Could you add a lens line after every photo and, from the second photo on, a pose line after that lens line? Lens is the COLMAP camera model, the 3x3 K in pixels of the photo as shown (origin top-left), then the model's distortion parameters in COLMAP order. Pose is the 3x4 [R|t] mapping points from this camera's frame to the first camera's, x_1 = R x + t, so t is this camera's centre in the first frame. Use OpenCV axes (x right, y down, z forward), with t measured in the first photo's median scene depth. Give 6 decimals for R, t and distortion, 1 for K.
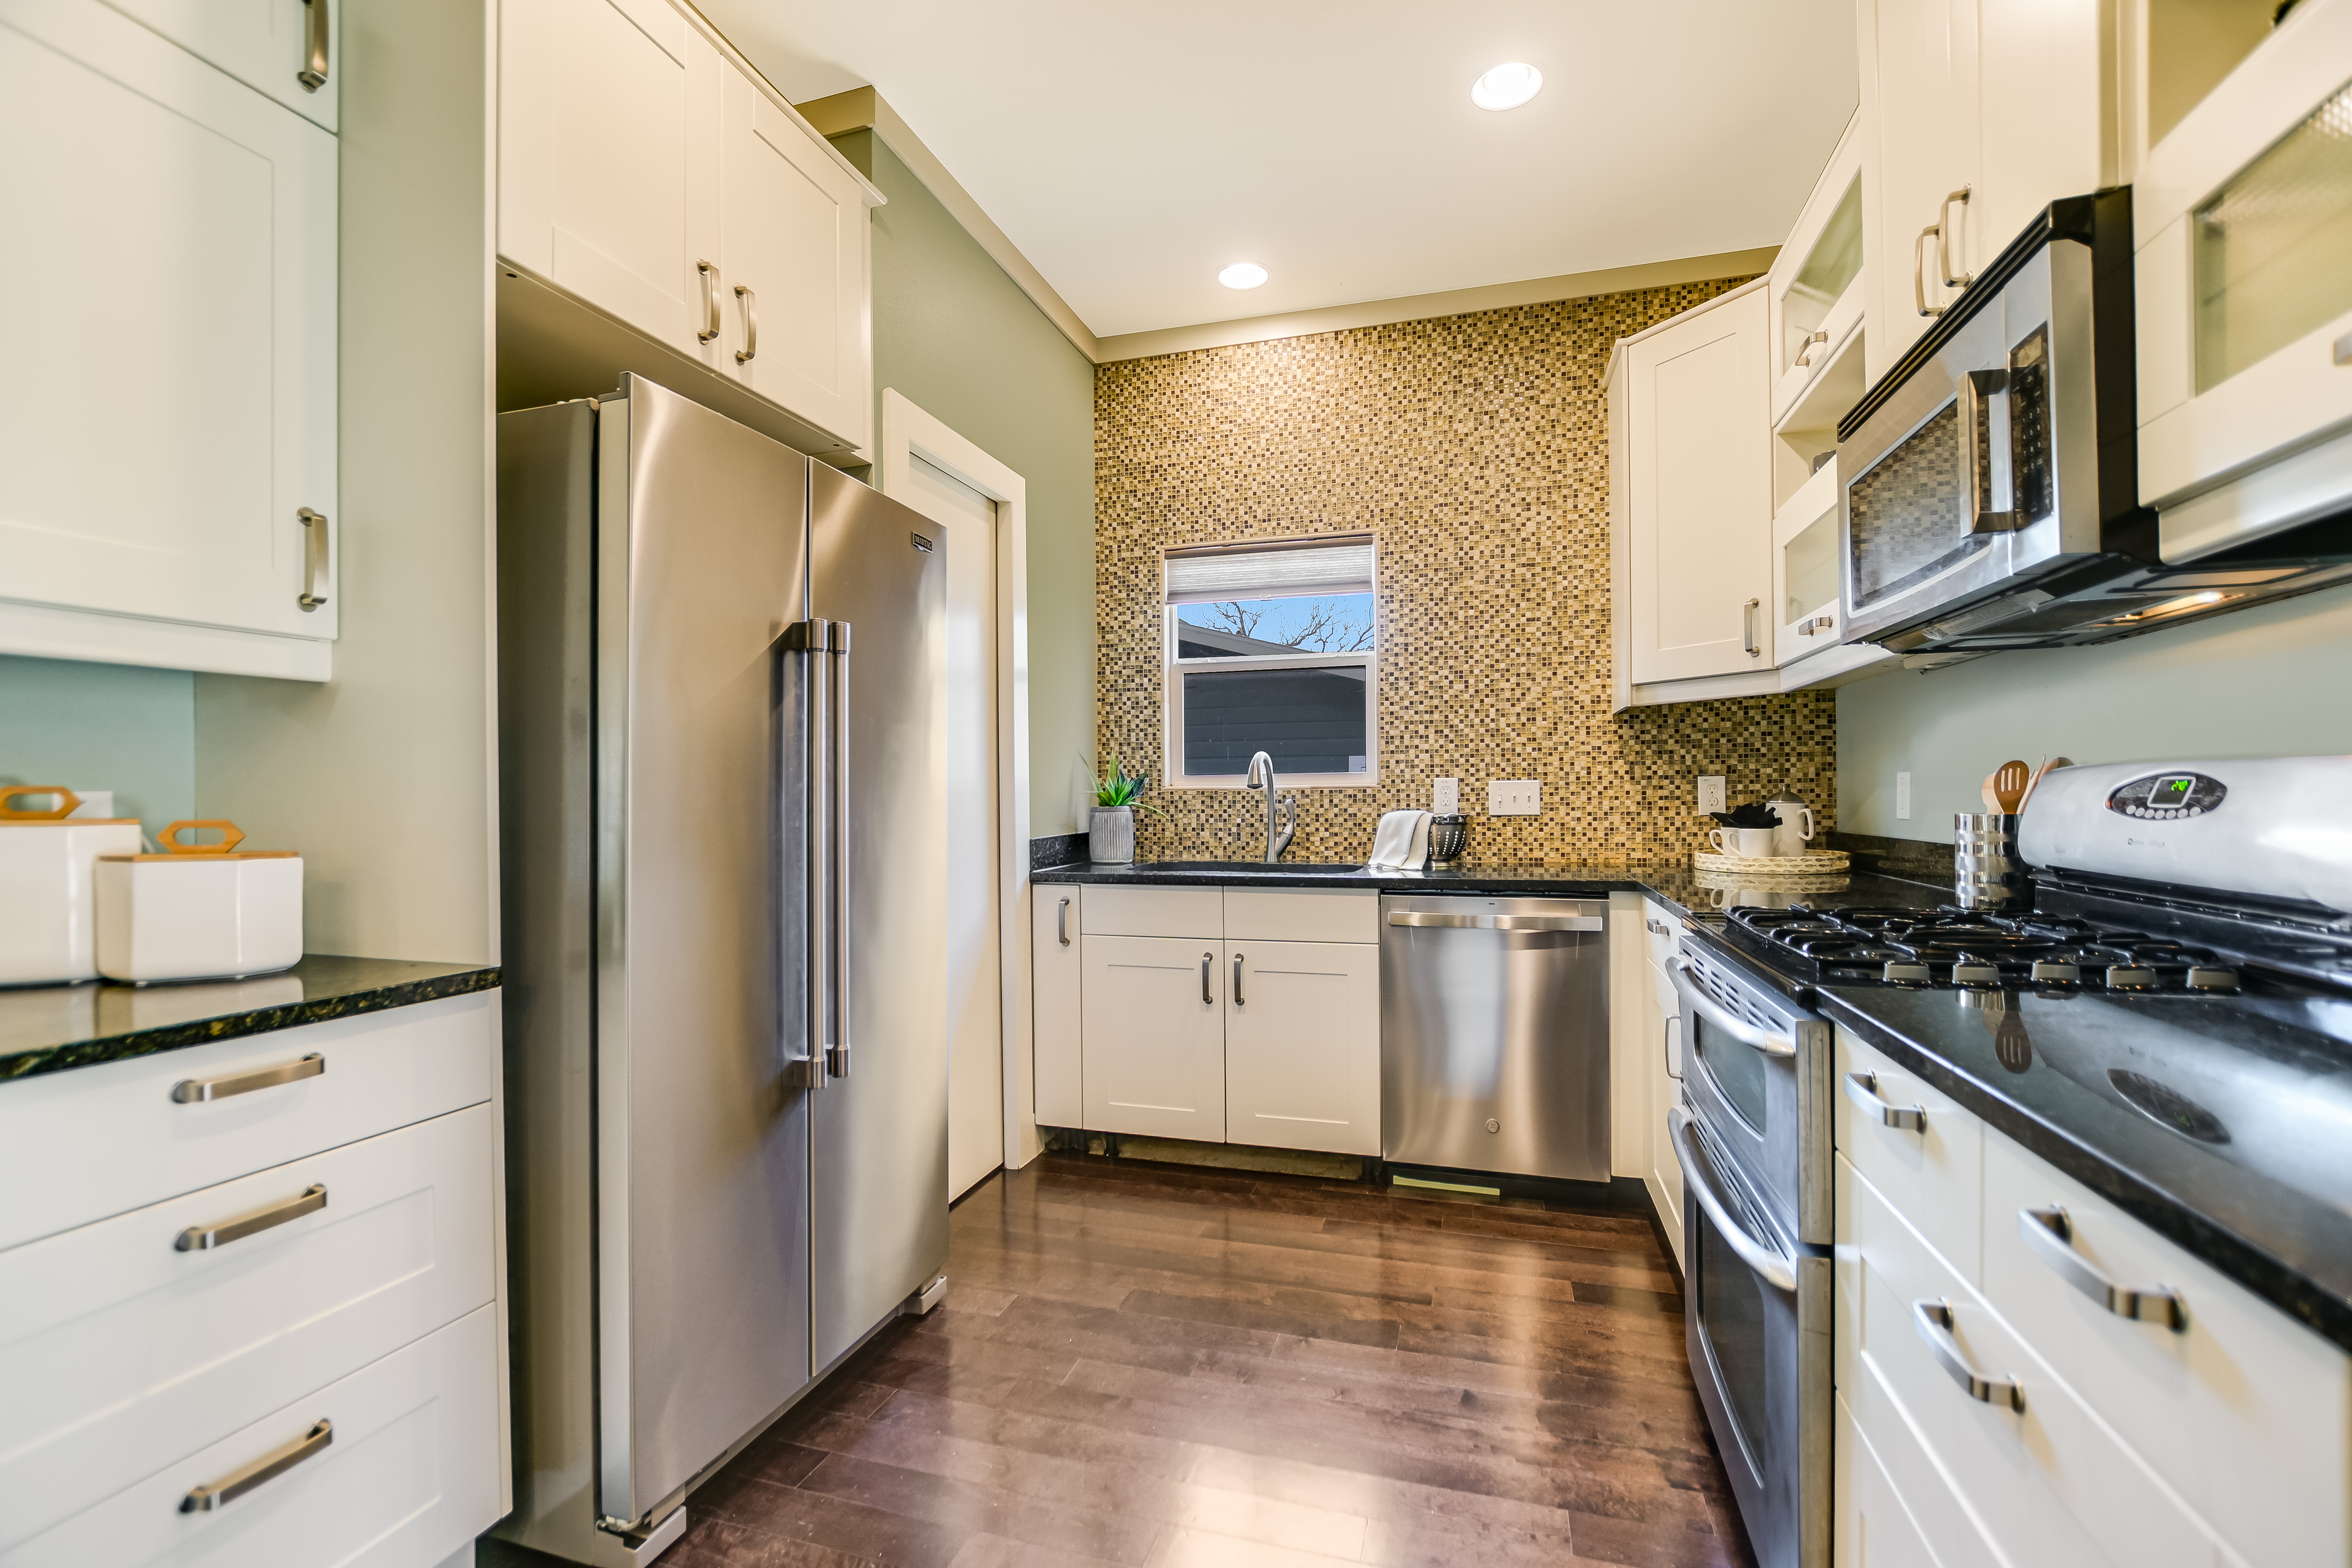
lens RADIAL K [[1025.3, 0, 1174.3], [0, 1025.3, 794.1], [0, 0, 1]] dist [-0.014878, -0.000013]
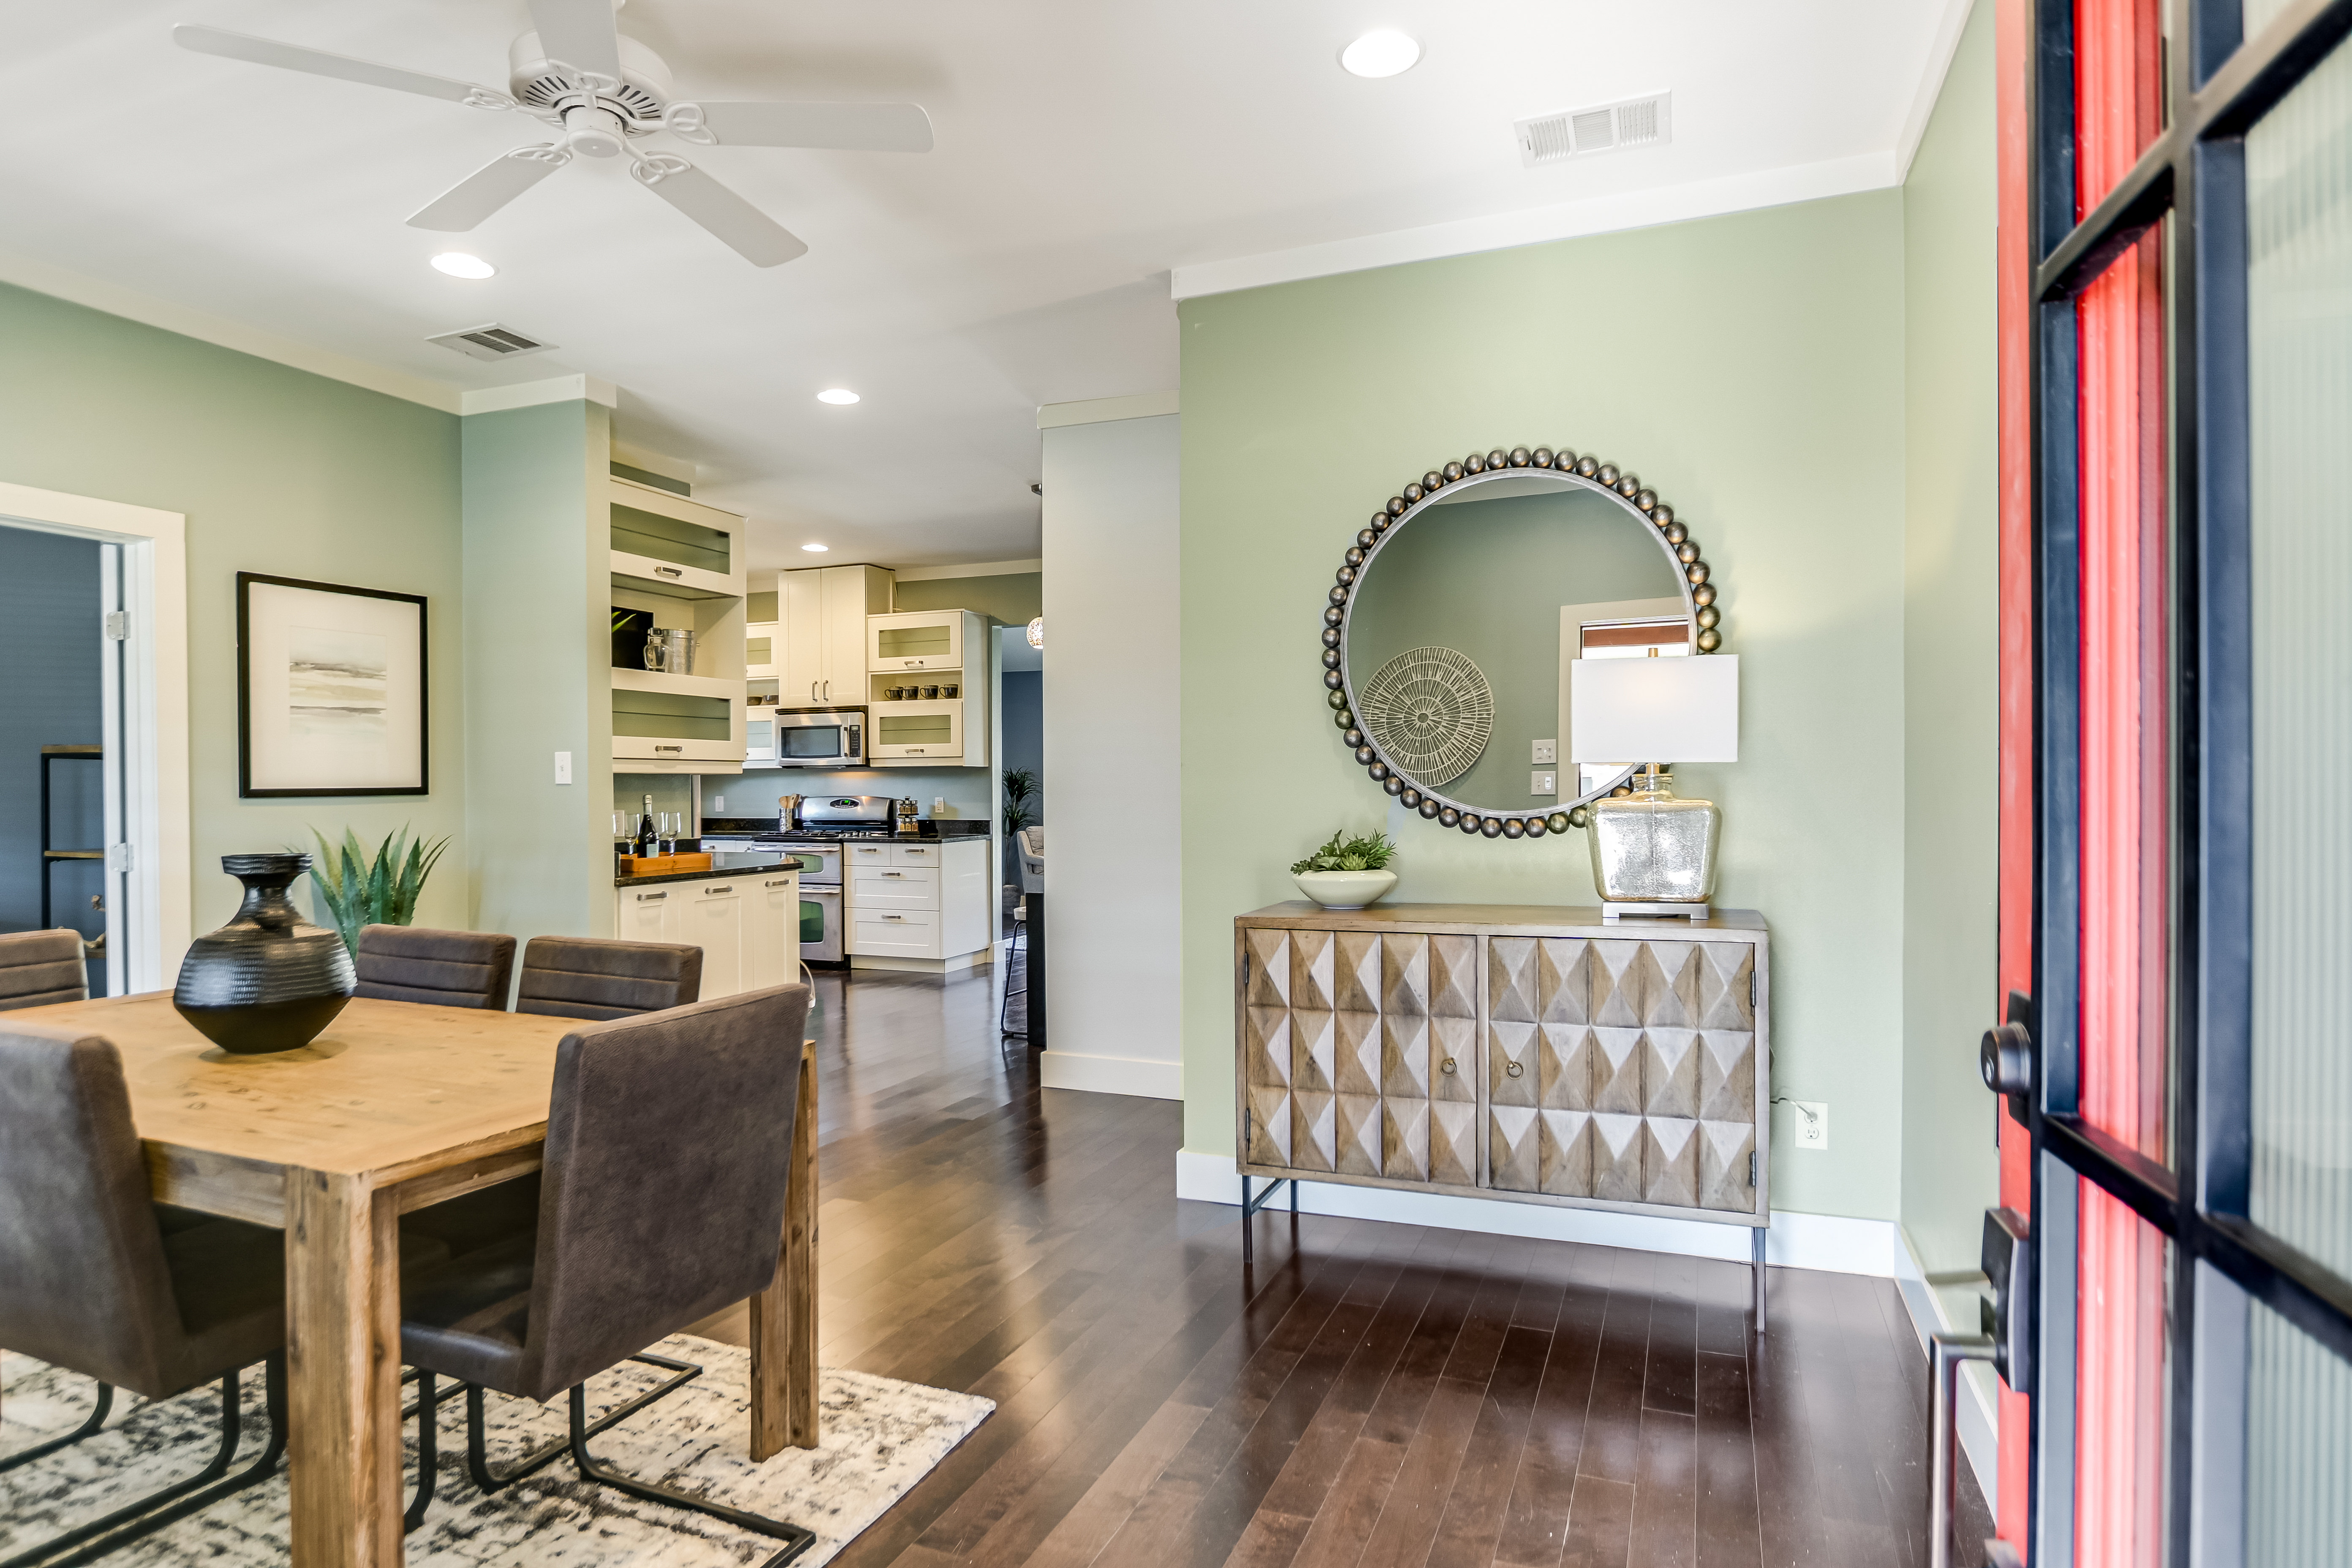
lens RADIAL K [[1283.9, 0, 1183.0], [0, 1283.9, 800.5], [0, 0, 1]] dist [-0.021779, 0.007190]
pose [[0.088289, -0.004271, 0.996086, -2.352489], [0.003869, 0.999985, 0.003944, -0.014526], [-0.996087, 0.003505, 0.088305, -0.569567]]
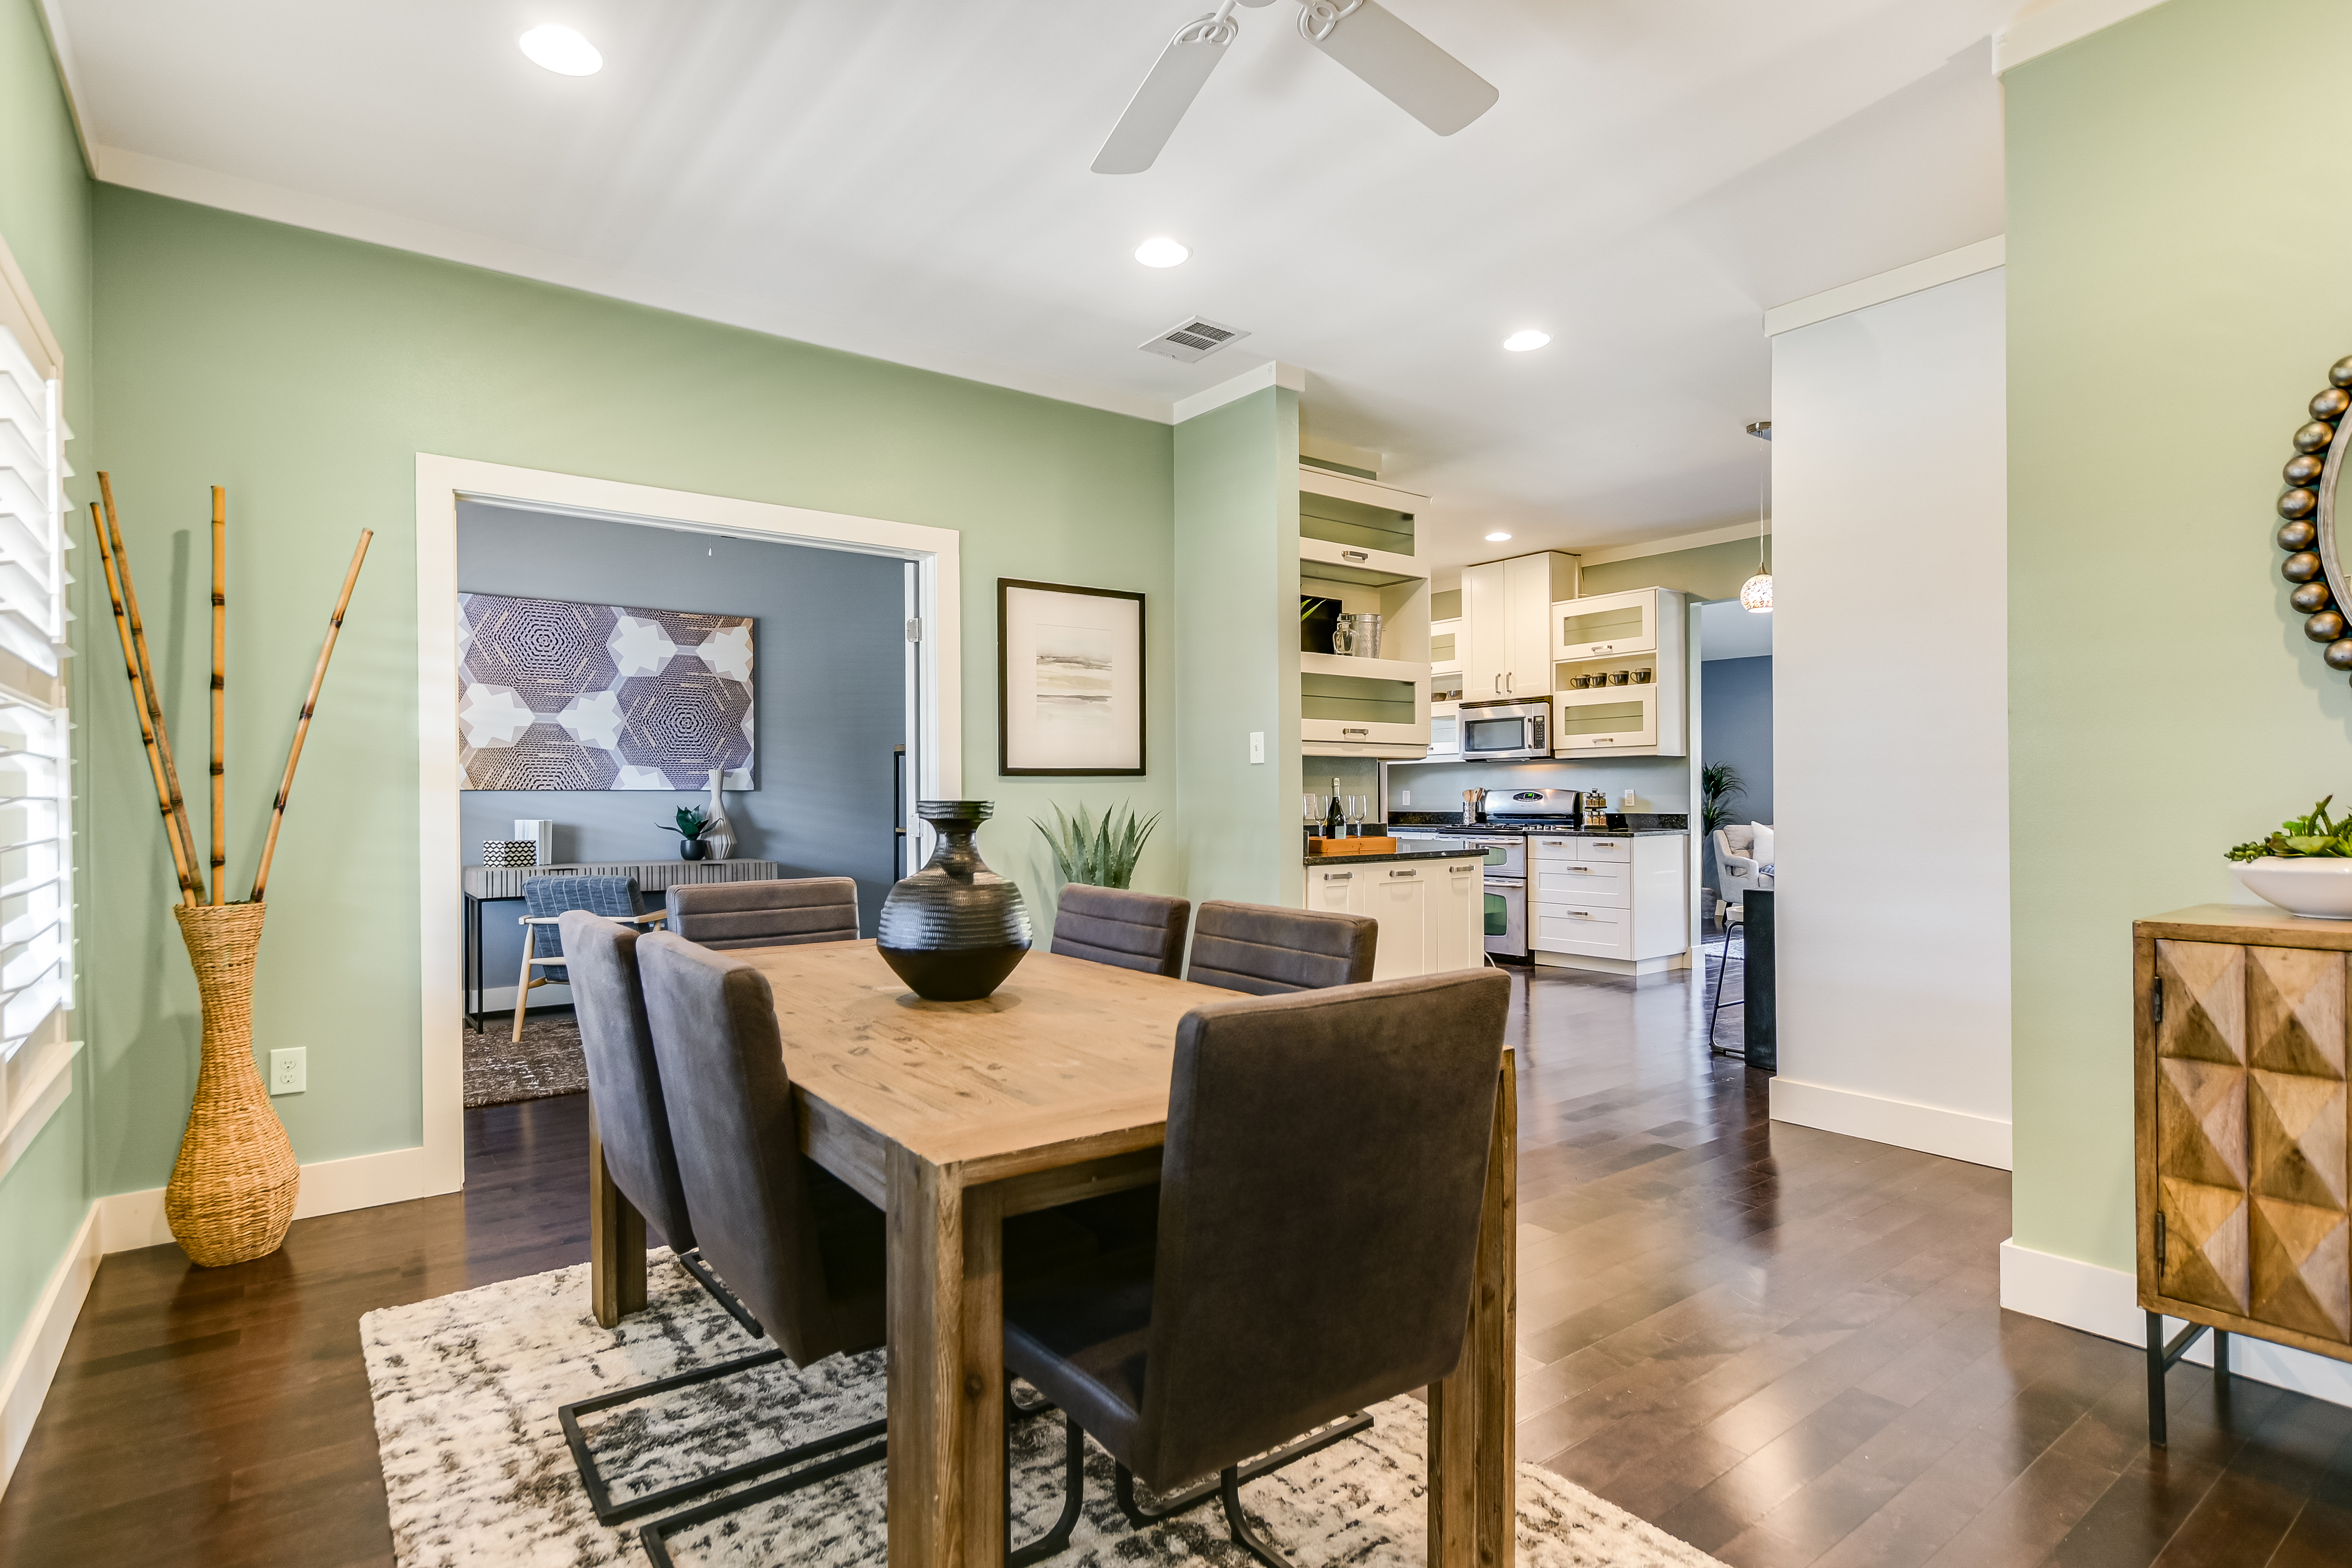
lens RADIAL K [[1187.4, 0, 1168.4], [0, 1187.4, 799.4], [0, 0, 1]] dist [-0.005558, 0.000754]
pose [[0.593692, 0.003843, 0.804683, -2.143662], [0.001326, 0.999983, -0.005754, 0.020629], [-0.804691, 0.004483, 0.593676, -0.479423]]
